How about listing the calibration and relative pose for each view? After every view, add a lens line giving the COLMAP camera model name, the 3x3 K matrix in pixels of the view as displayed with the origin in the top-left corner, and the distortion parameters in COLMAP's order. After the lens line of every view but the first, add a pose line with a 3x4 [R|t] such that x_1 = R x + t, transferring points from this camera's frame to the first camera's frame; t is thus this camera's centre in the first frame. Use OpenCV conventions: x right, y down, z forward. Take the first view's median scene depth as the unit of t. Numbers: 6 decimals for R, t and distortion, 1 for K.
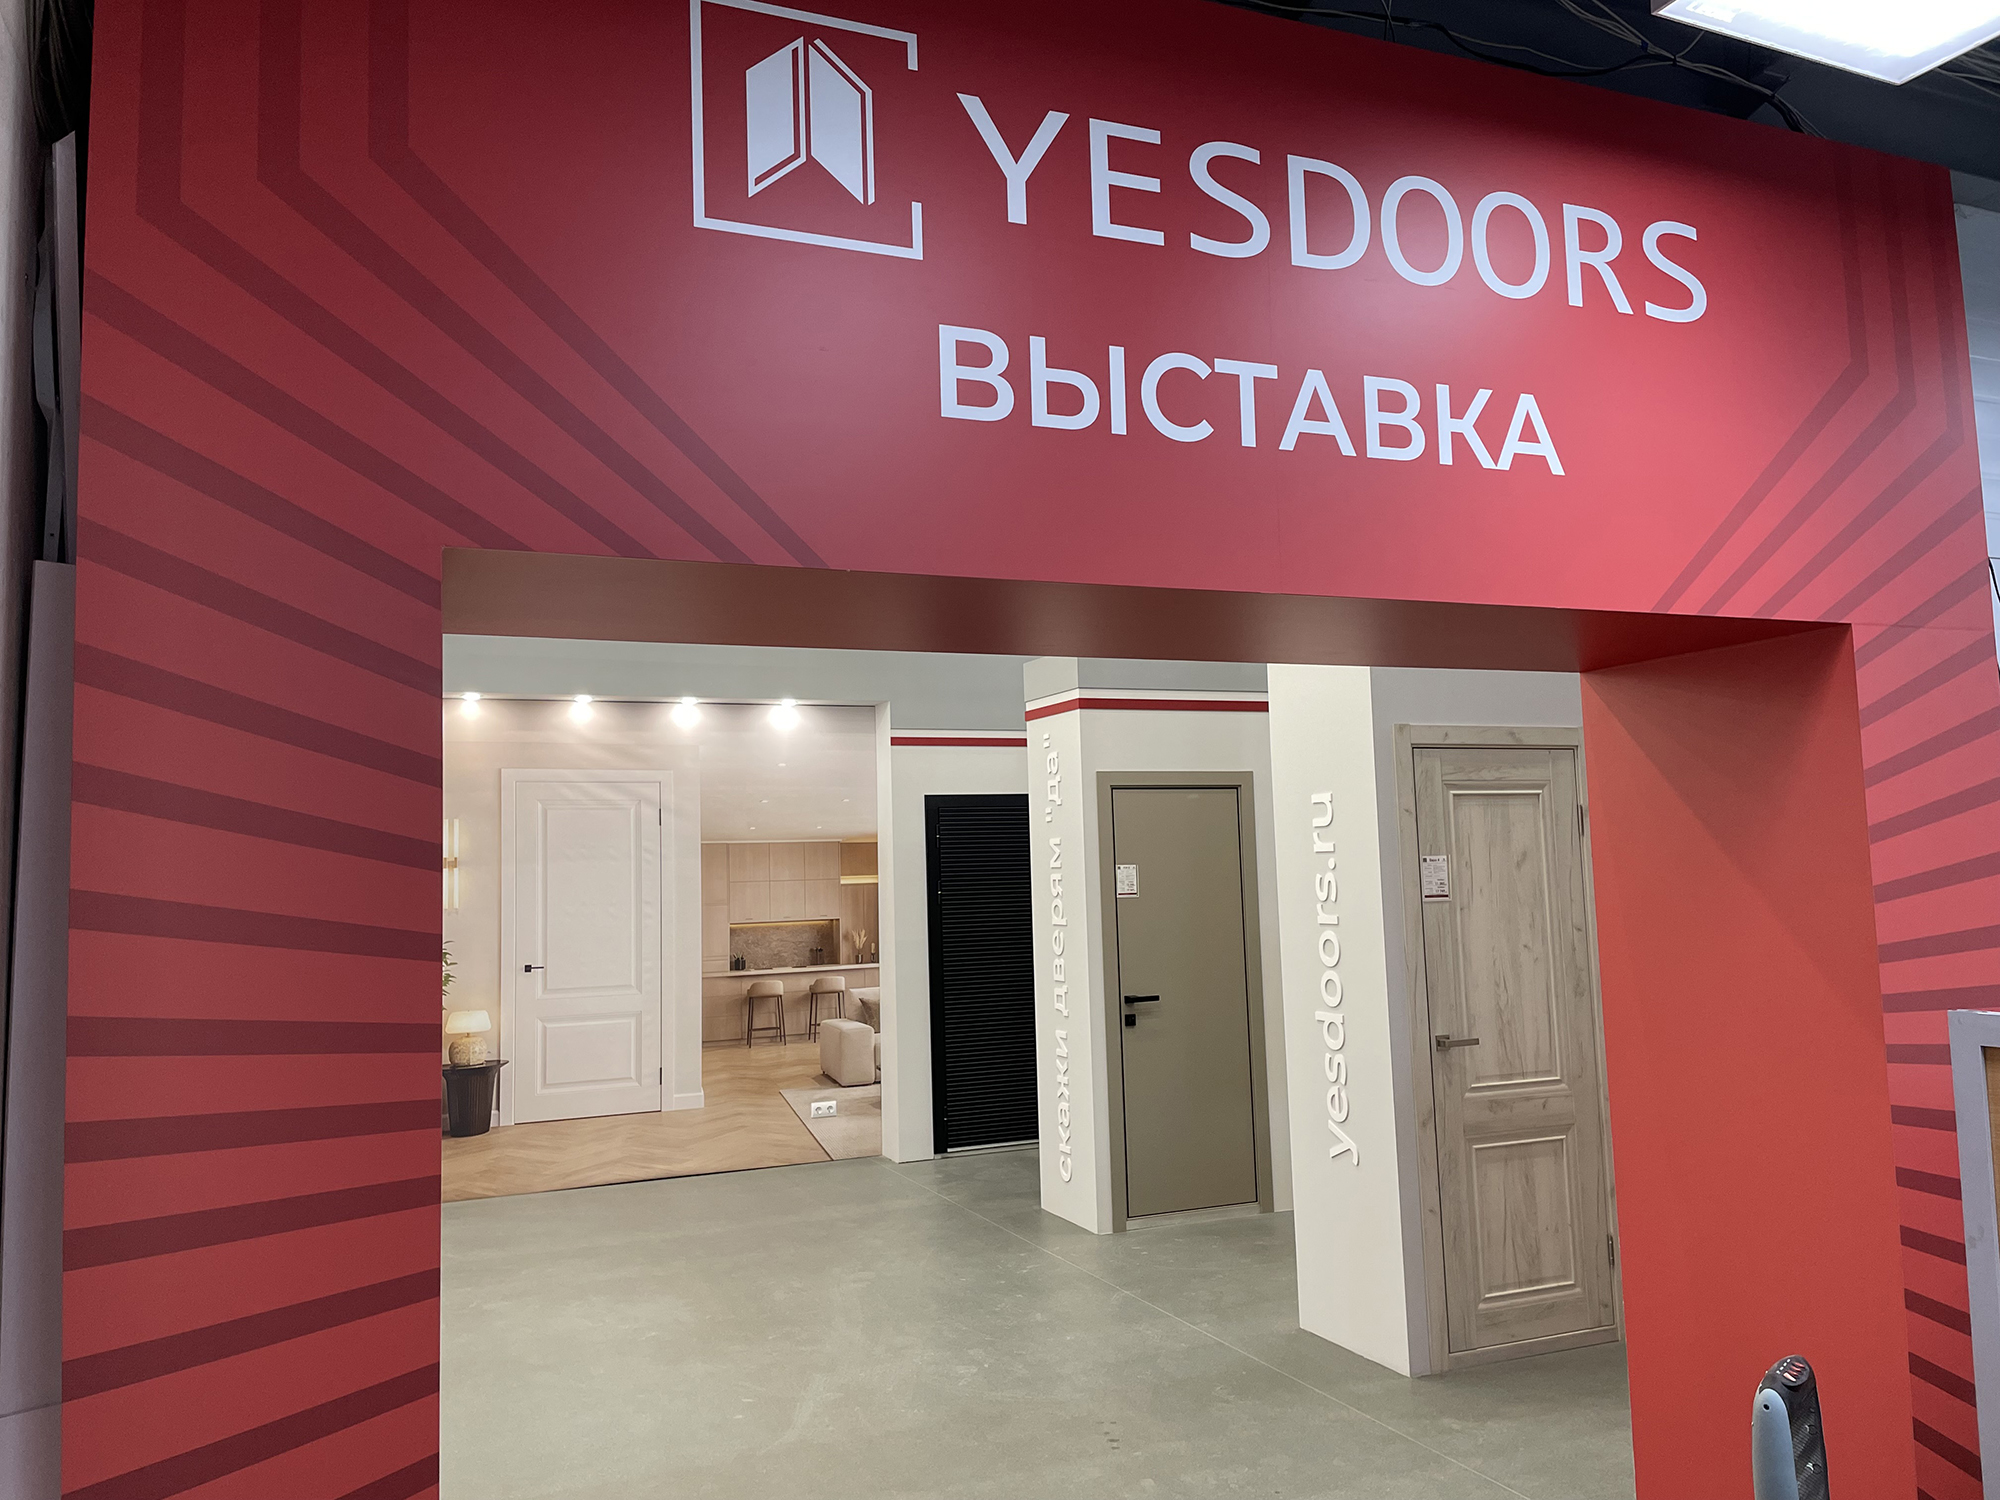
lens RADIAL K [[1513.2, 0, 1000.0], [0, 1513.2, 750.0], [0, 0, 1]] dist [0.098084, -0.116084]
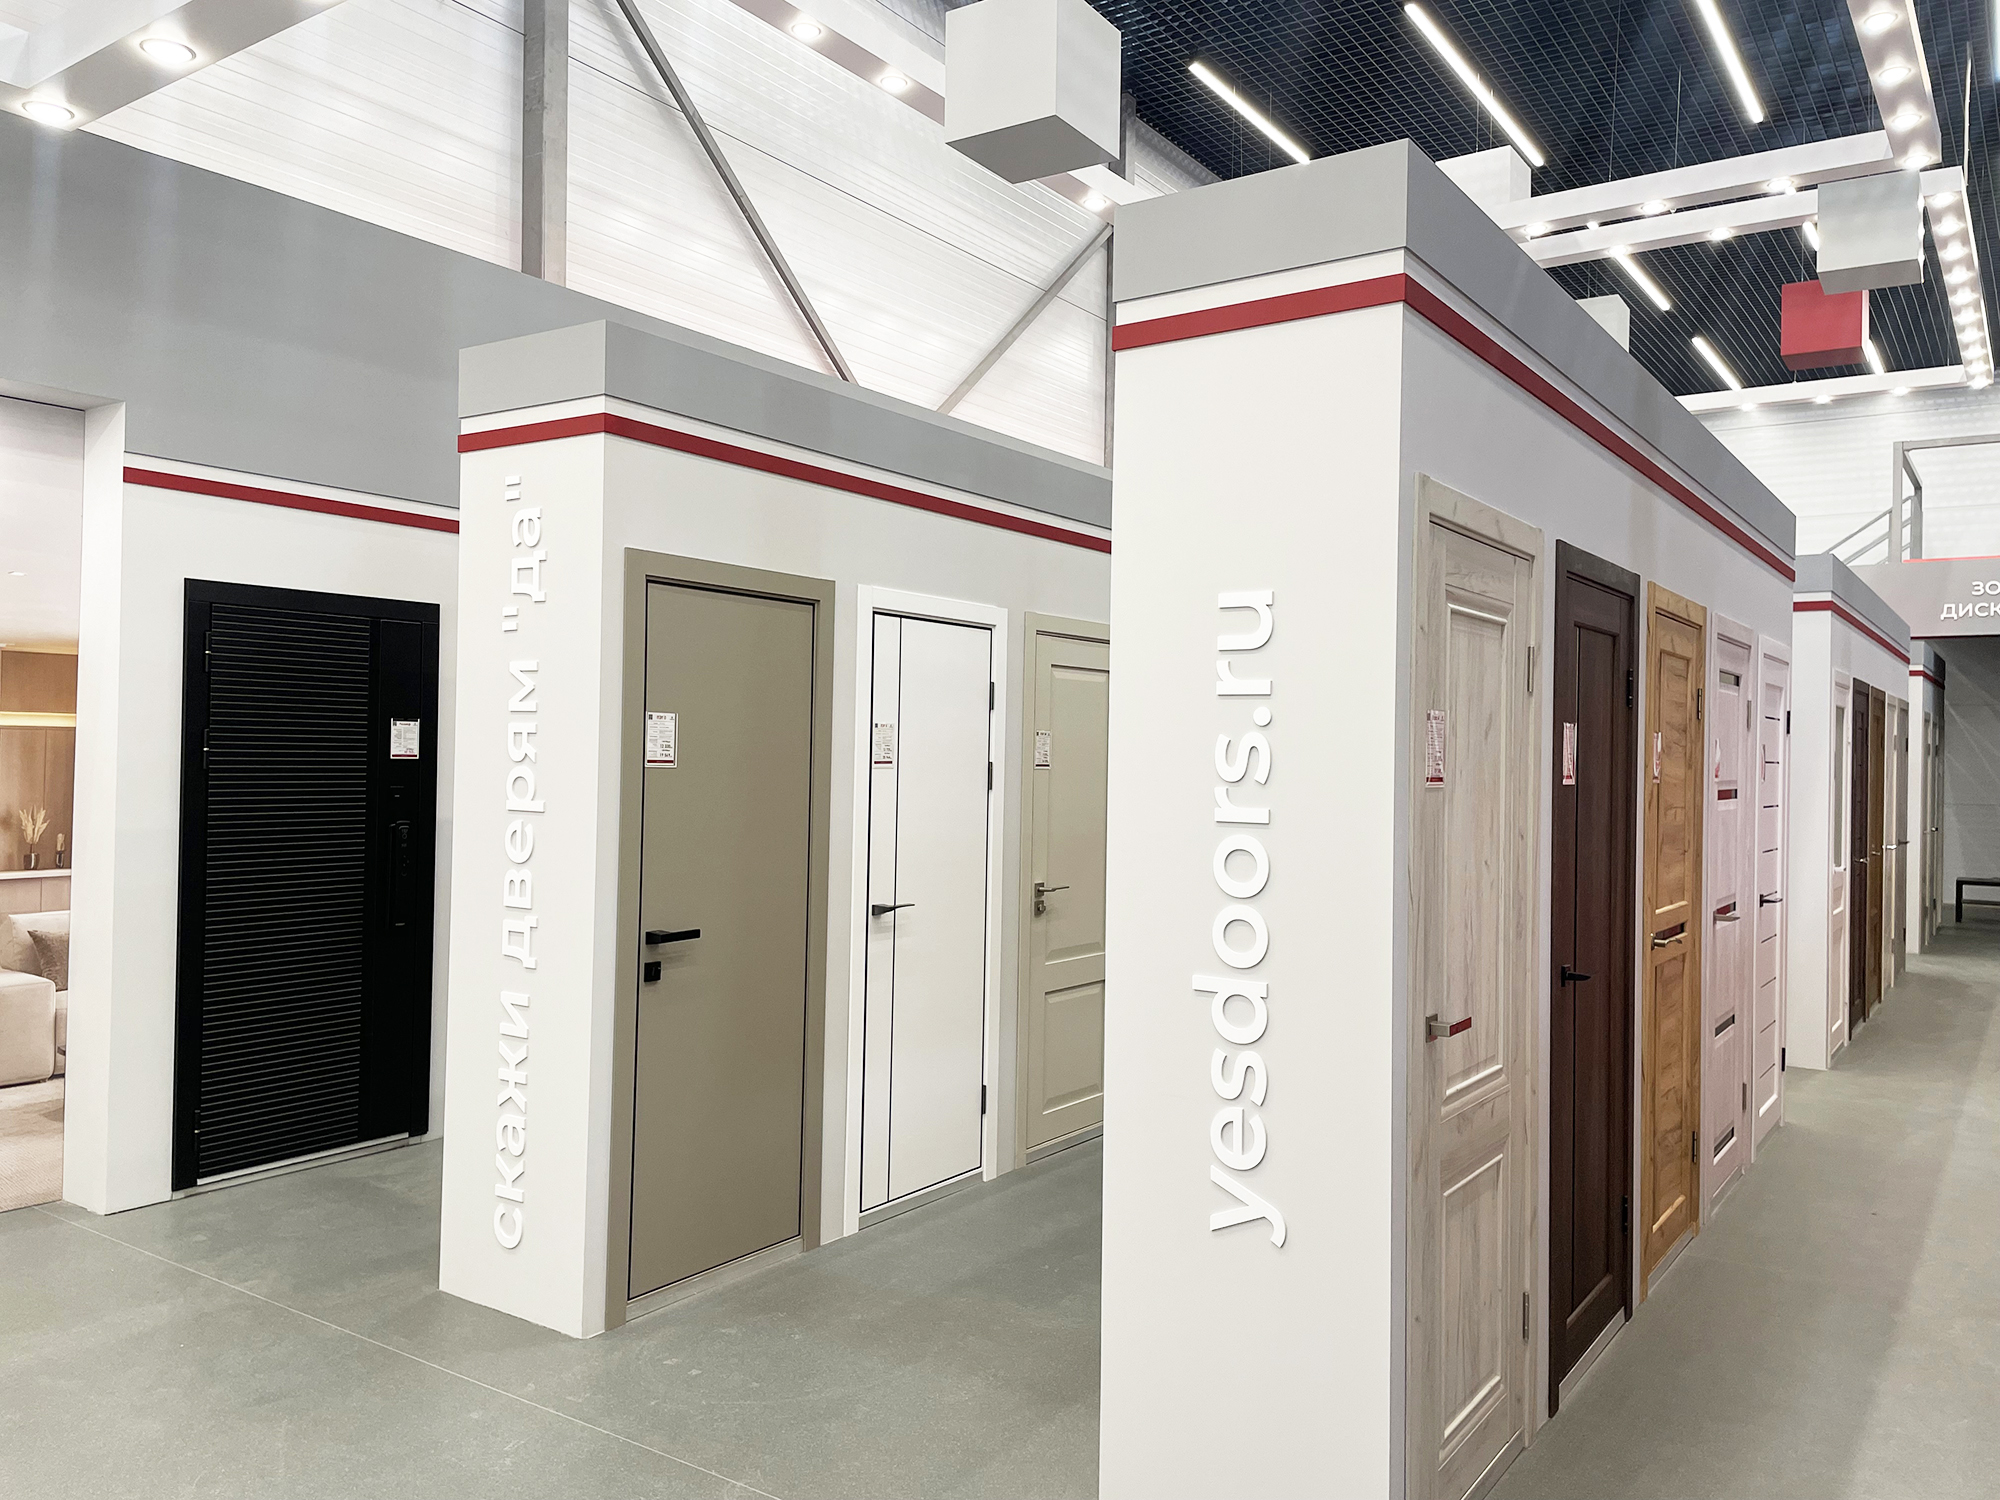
lens RADIAL K [[1513.2, 0, 1000.0], [0, 1513.2, 750.0], [0, 0, 1]] dist [0.098084, -0.116084]
pose [[0.847290, 0.044807, 0.529237, -0.115936], [-0.083302, 0.995314, 0.049097, 0.049343], [-0.524558, -0.085686, 0.847052, 0.419029]]
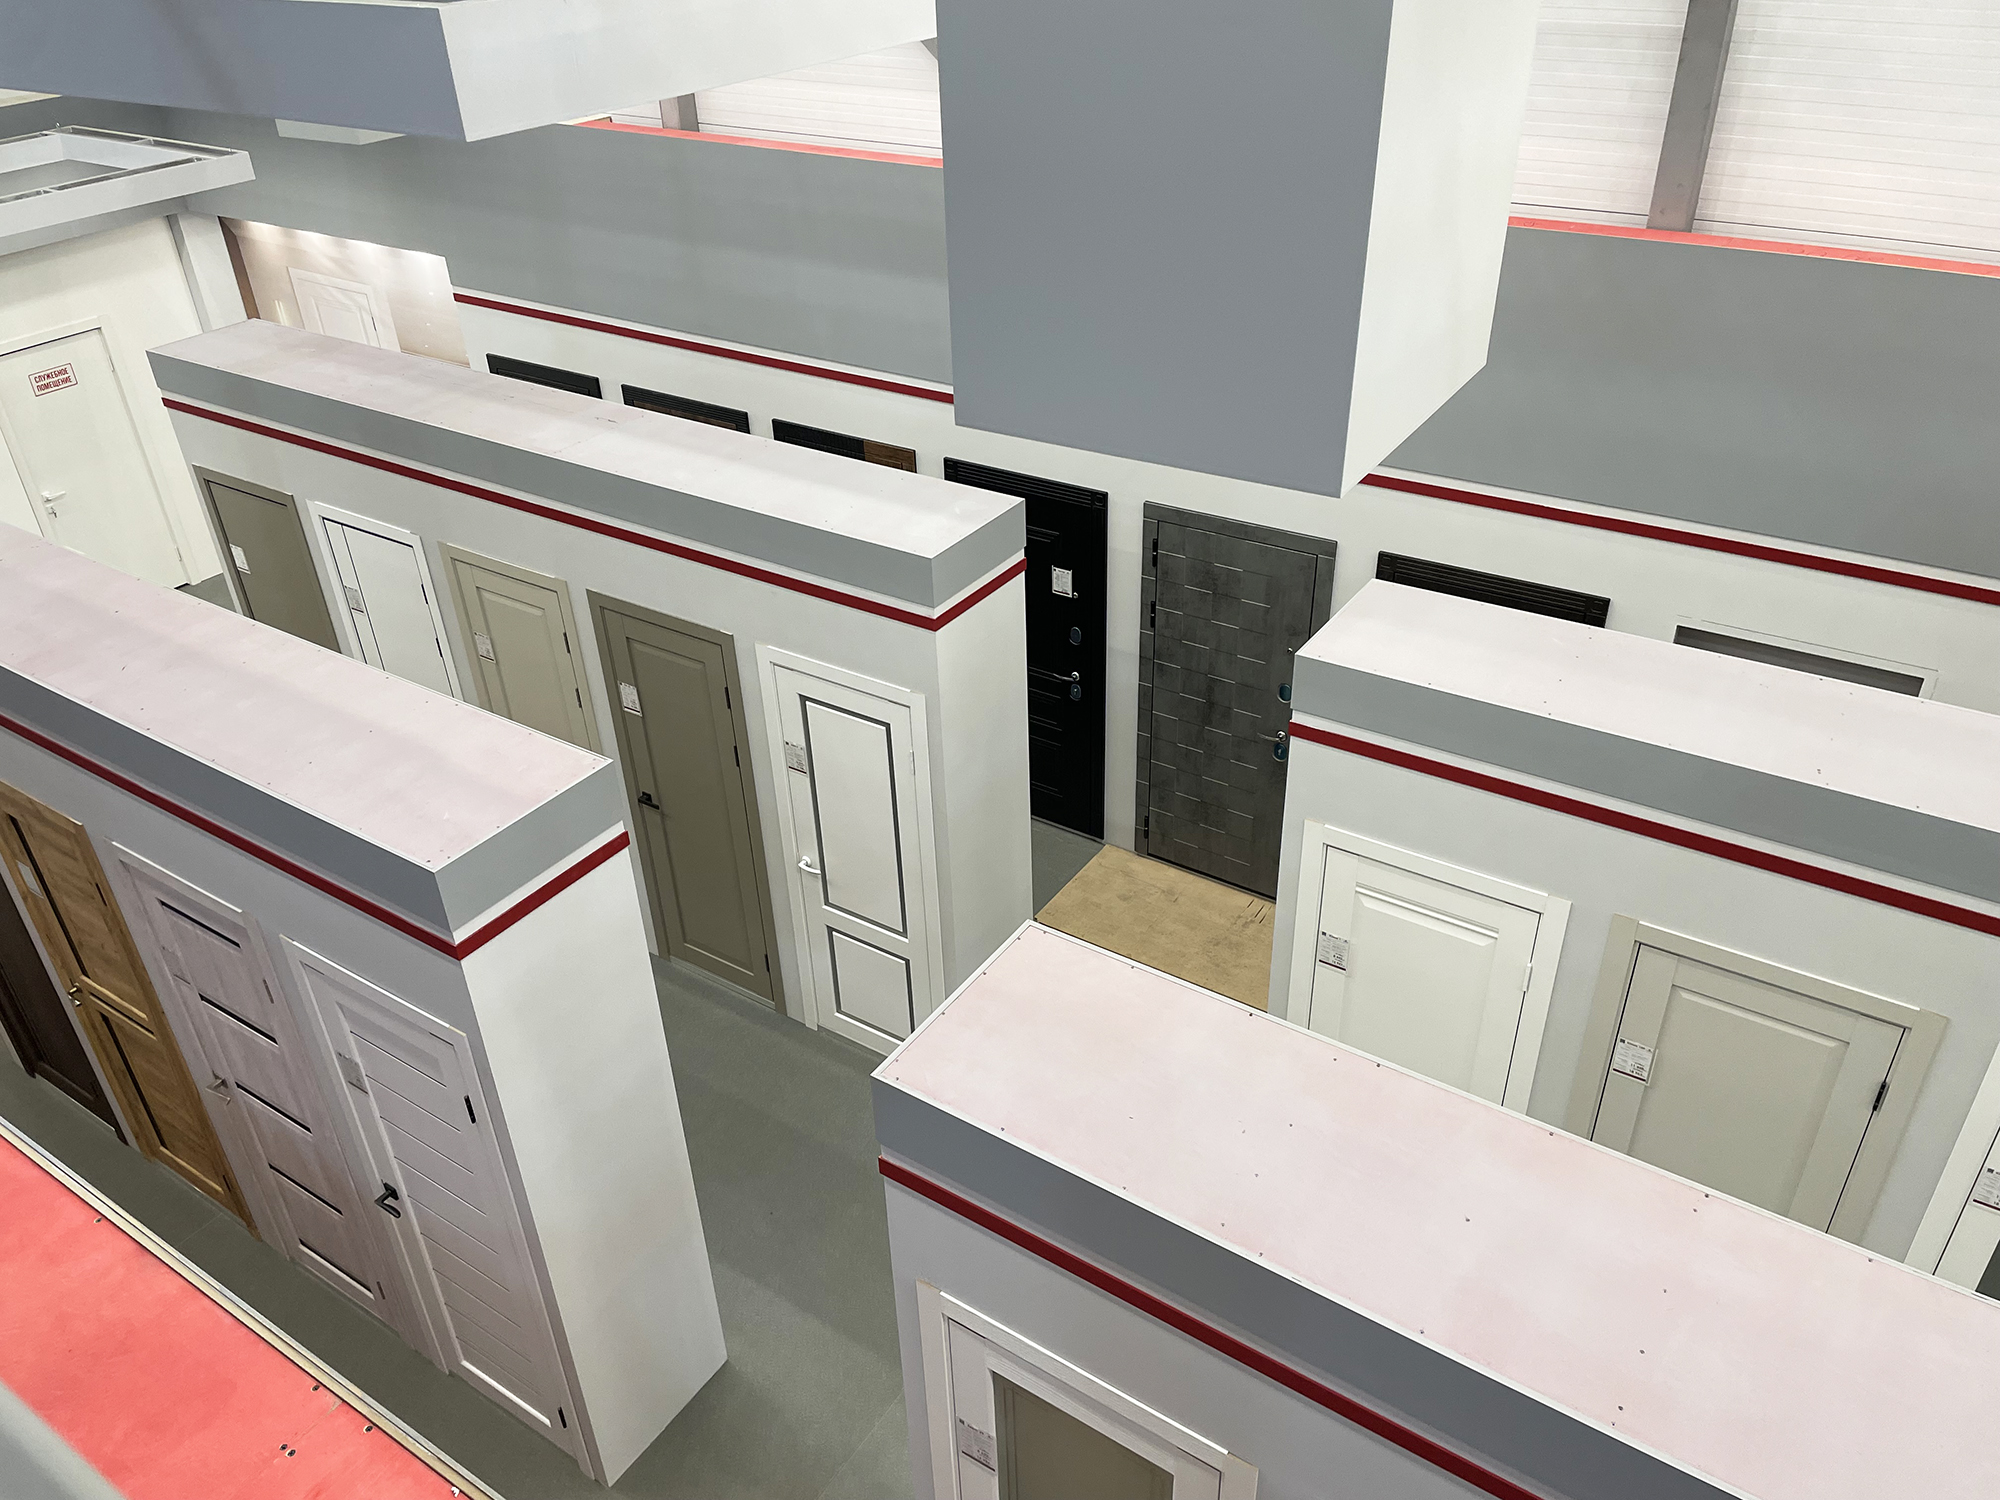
lens RADIAL K [[1513.2, 0, 1000.0], [0, 1513.2, 750.0], [0, 0, 1]] dist [0.098084, -0.116084]
pose [[0.541434, 0.458361, -0.704808, 1.269356], [0.092428, 0.800783, 0.591780, -0.431605], [0.835647, -0.385554, 0.391206, 0.944560]]
